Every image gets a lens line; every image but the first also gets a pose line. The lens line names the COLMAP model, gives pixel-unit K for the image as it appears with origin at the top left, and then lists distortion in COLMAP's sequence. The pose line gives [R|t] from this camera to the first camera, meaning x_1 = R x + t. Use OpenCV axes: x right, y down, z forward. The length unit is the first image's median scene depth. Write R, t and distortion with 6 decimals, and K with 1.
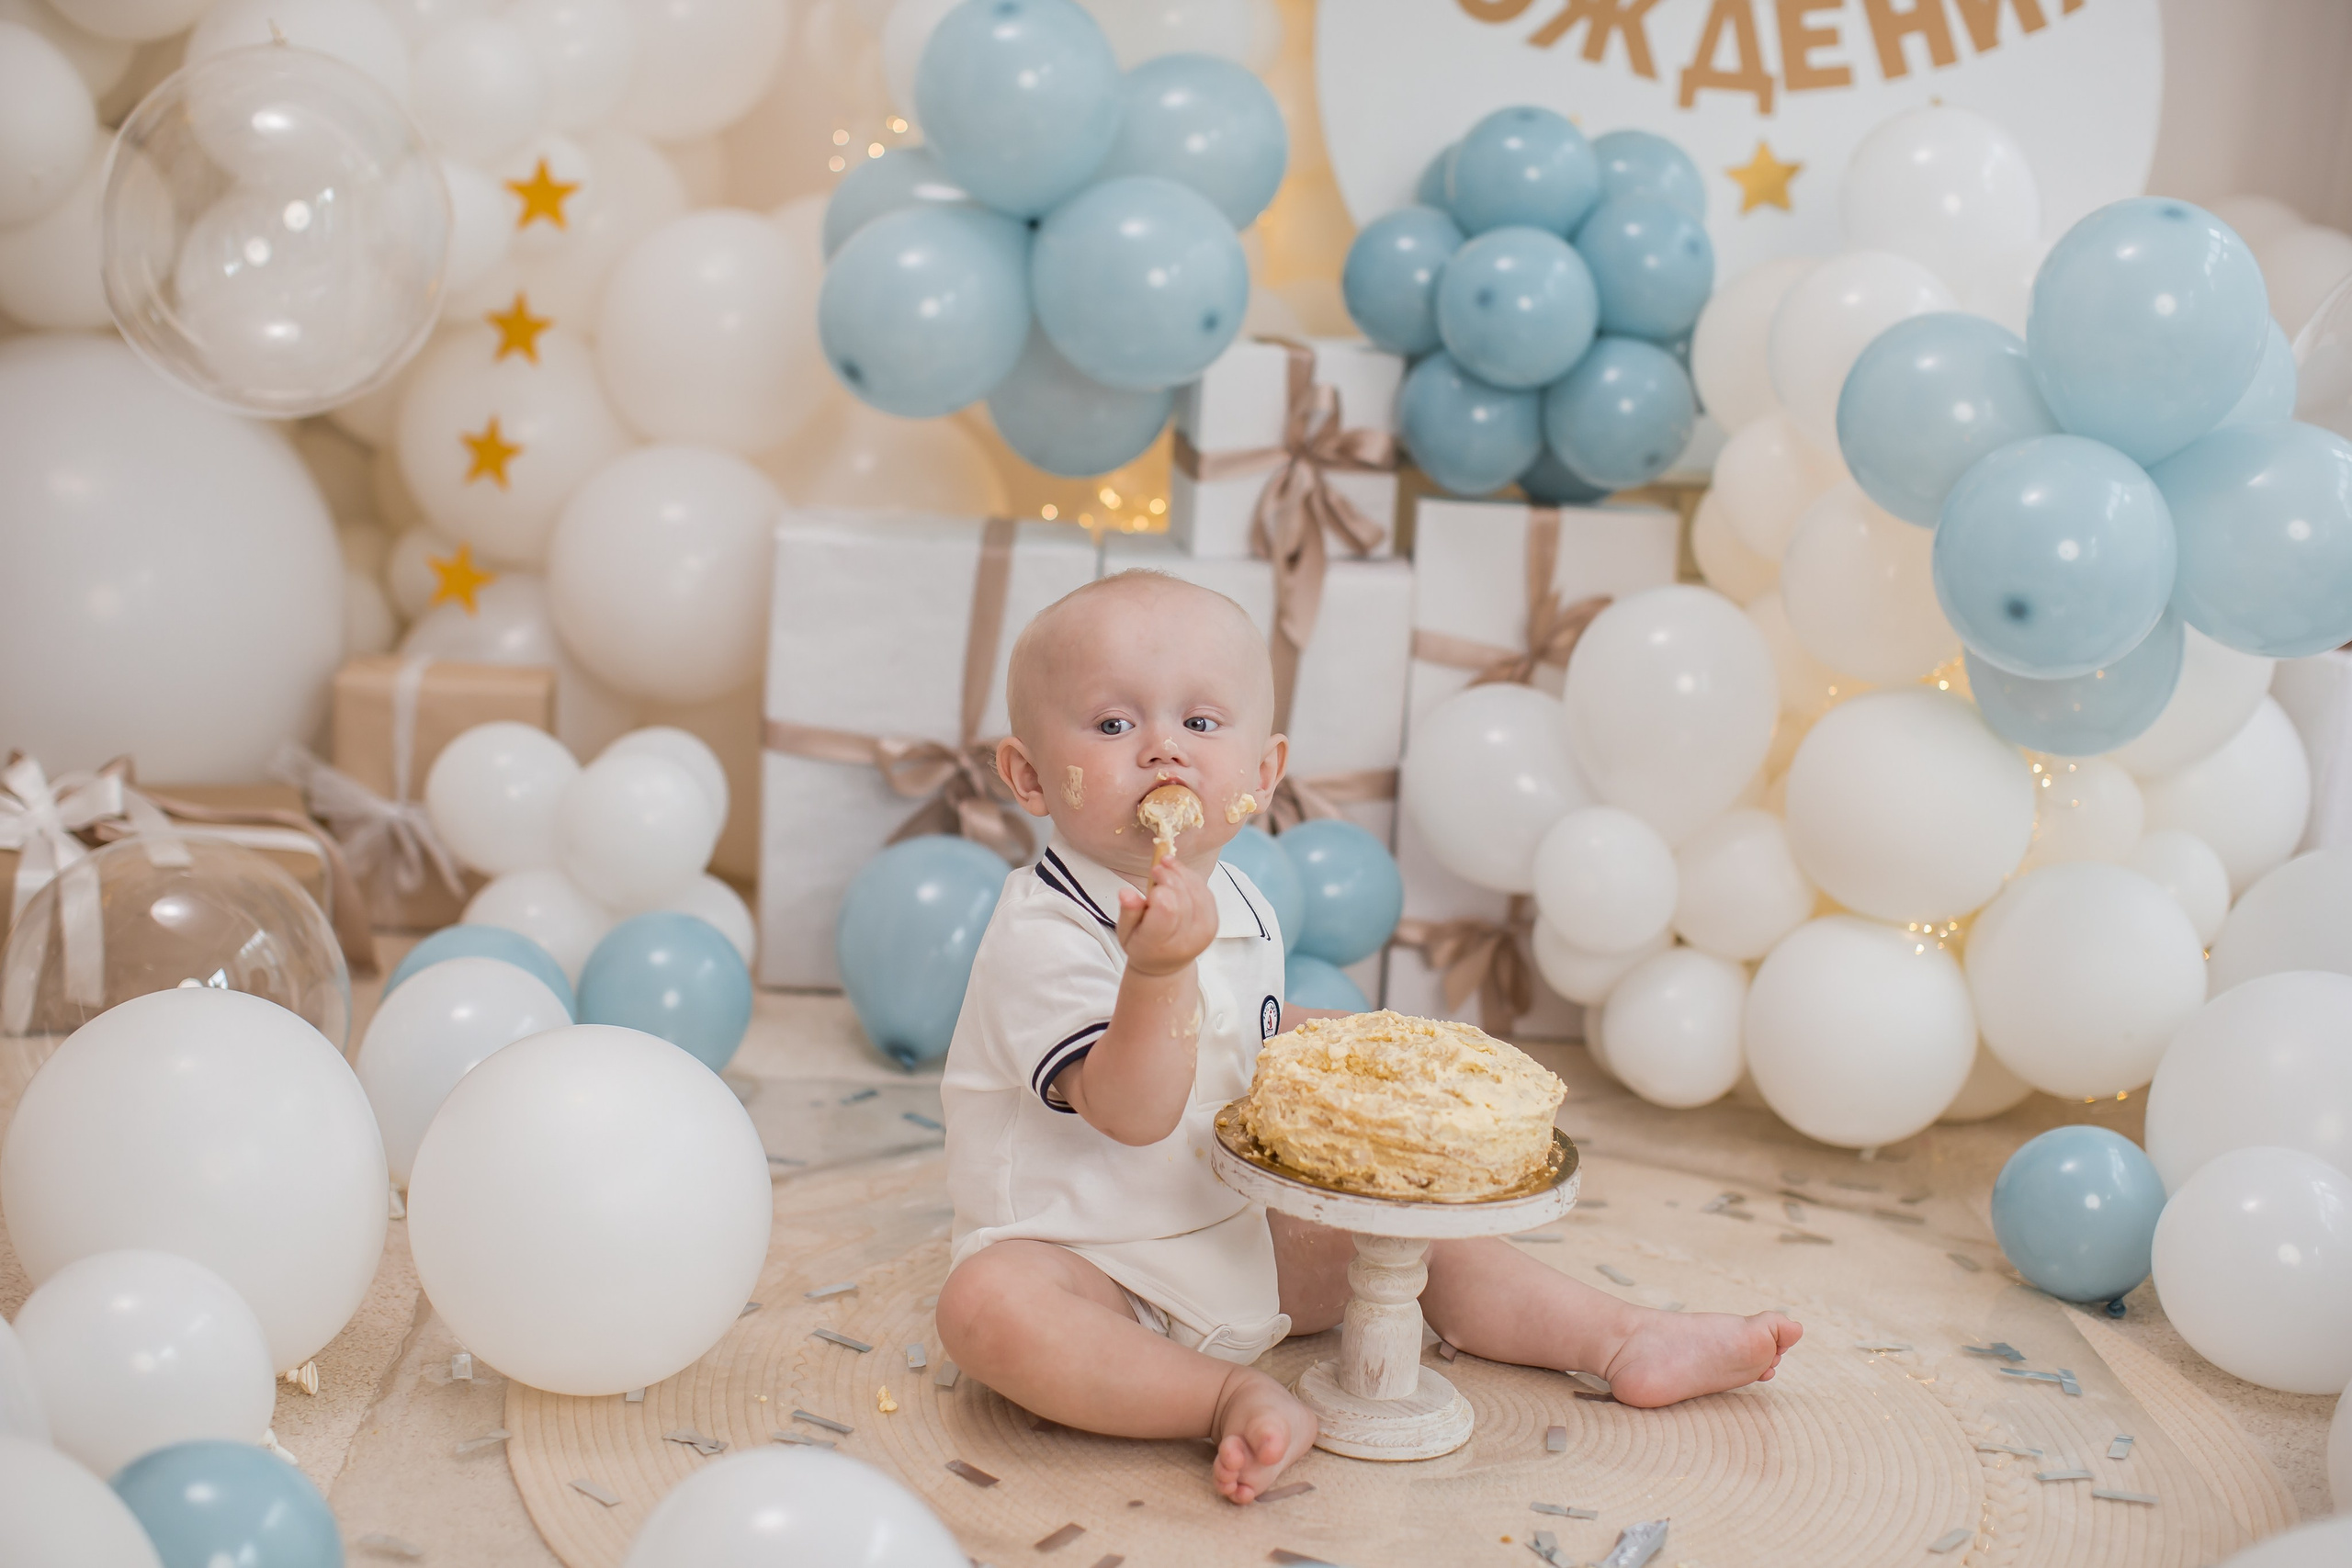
lens RADIAL K [[3620.3, 0, 1193.9], [0, 3620.3, 704.1], [0, 0, 1]] dist [-0.111797, 0.000000]
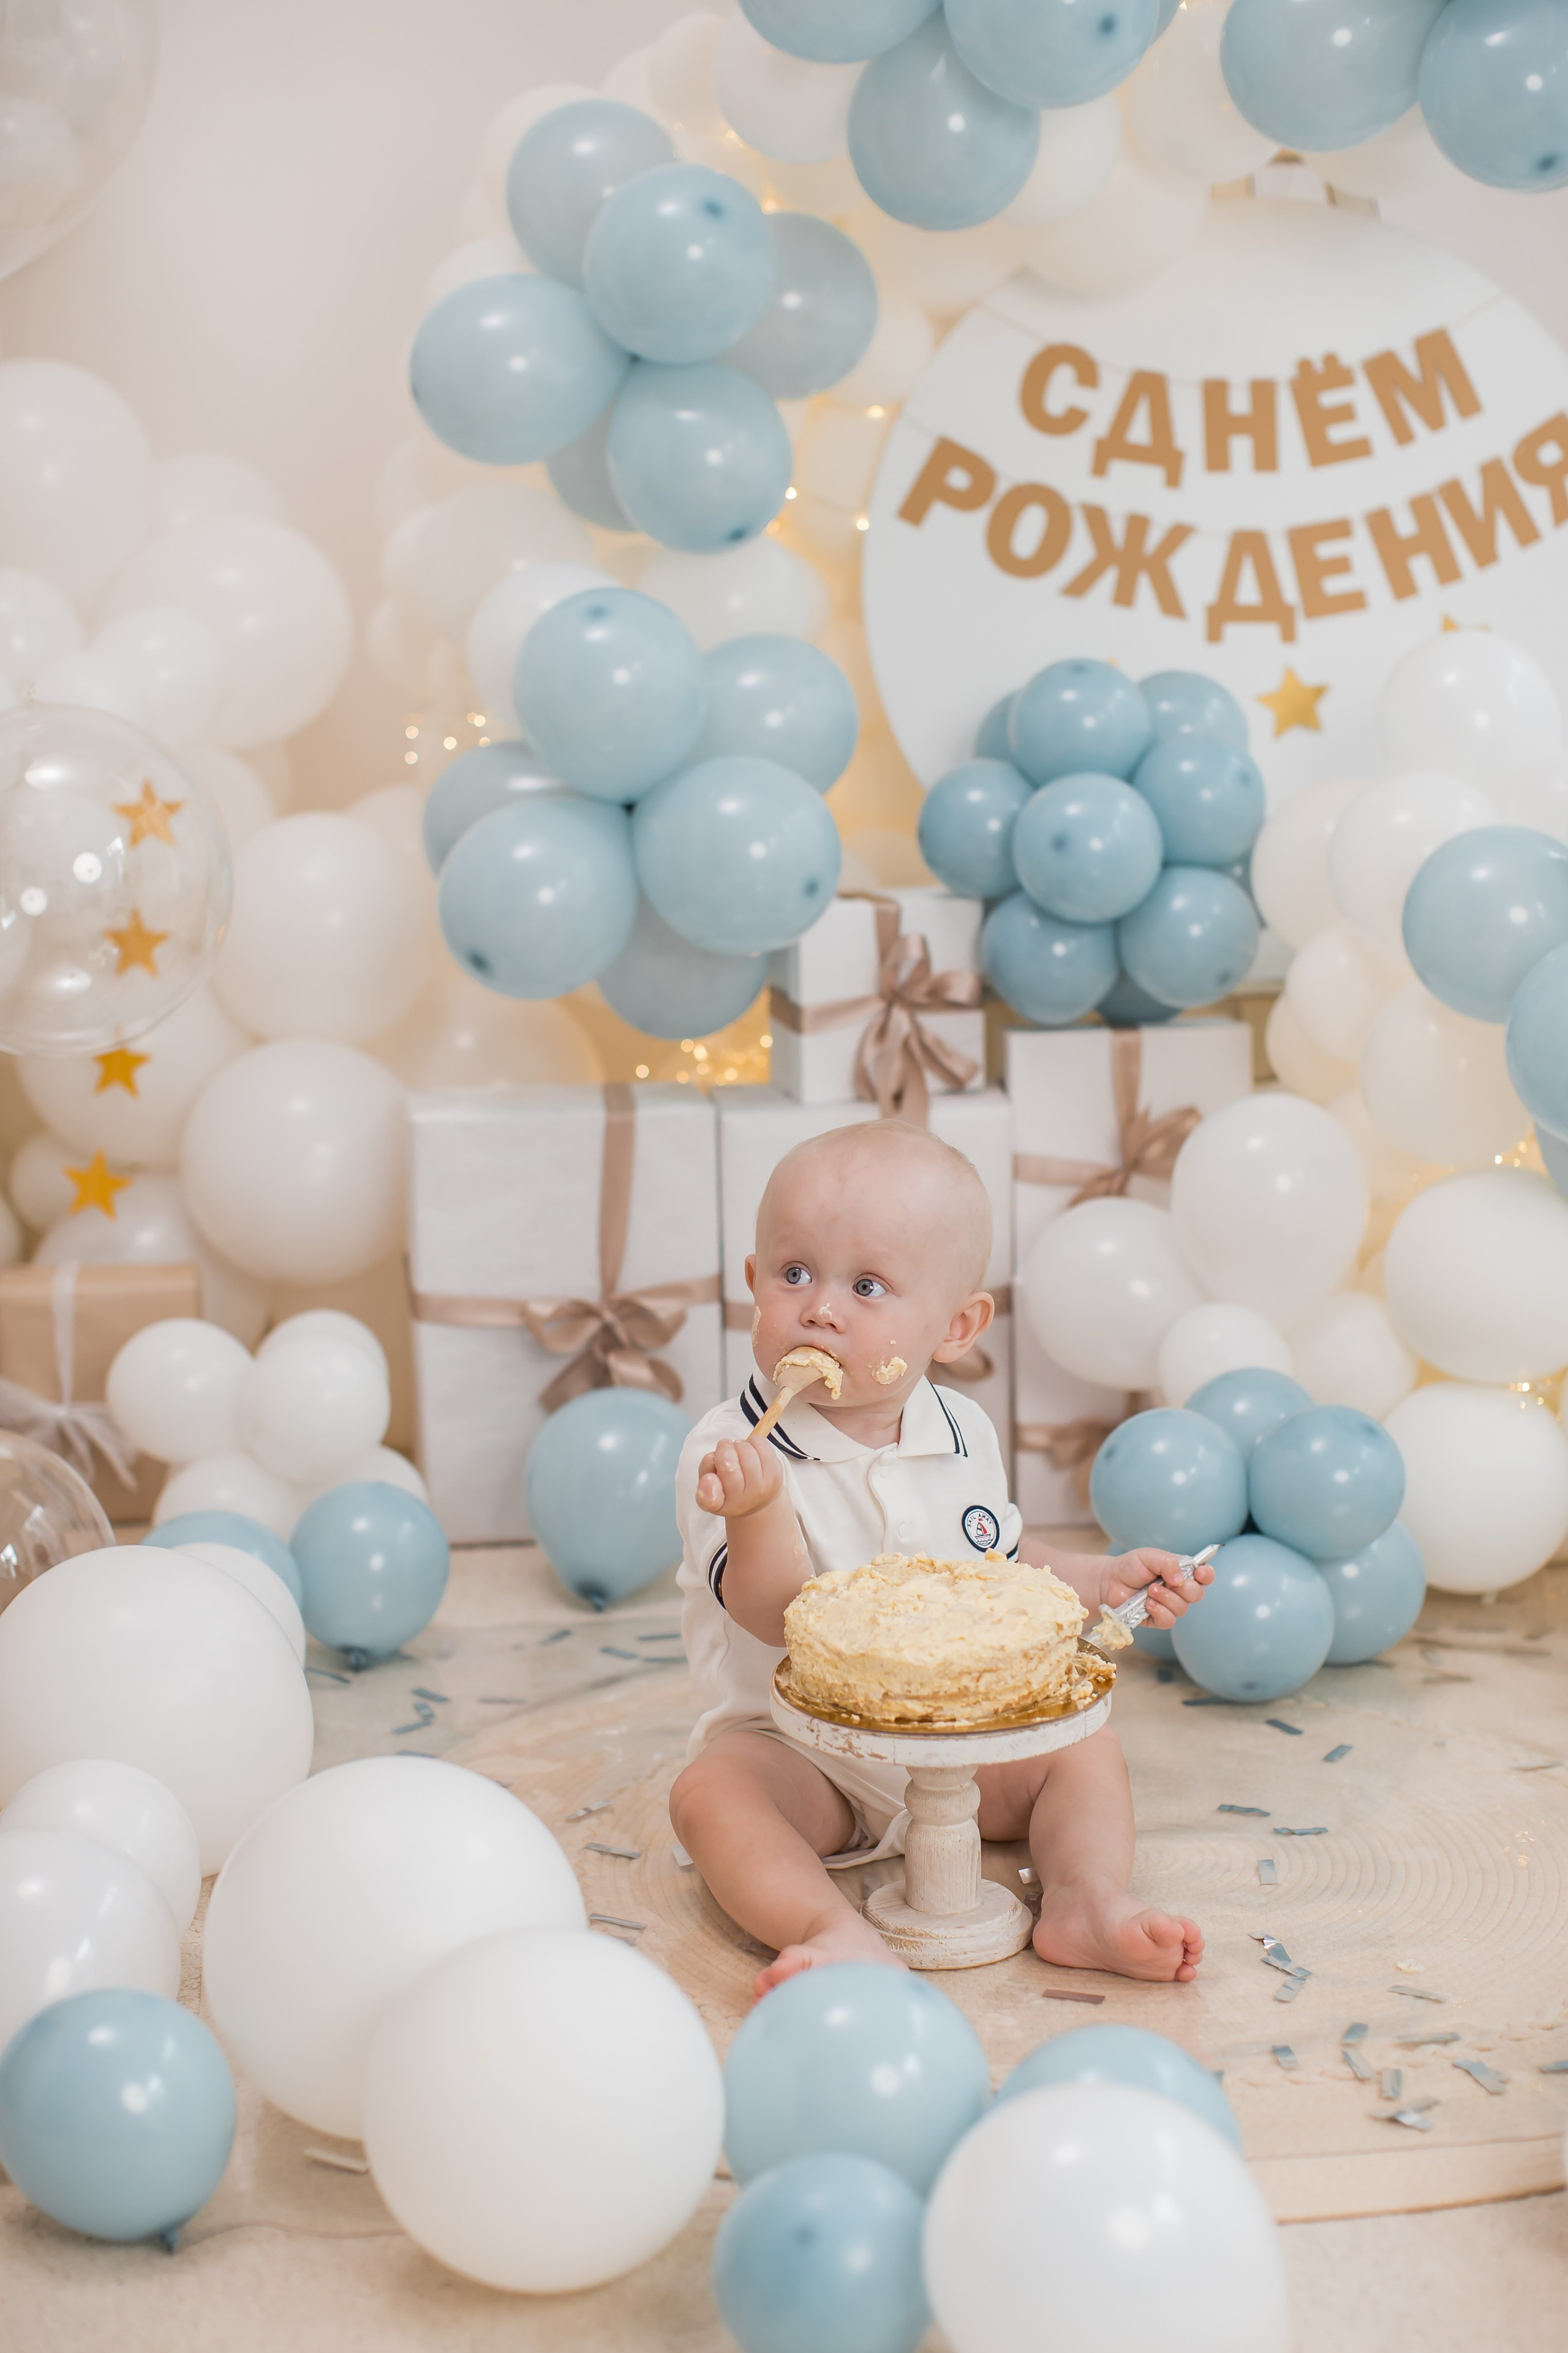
lens RADIAL K [[3831.8, 0, 875.1], [0, 3831.8, 1152.8], [0, 0, 1]] dist [-0.135701, 0.000000]
pose [[0.993623, -0.089947, 0.067994, -0.057488], [0.091097, 0.995743, -0.014012, -0.009014], [-0.066444, 0.020117, 0.997587, -0.126343]]
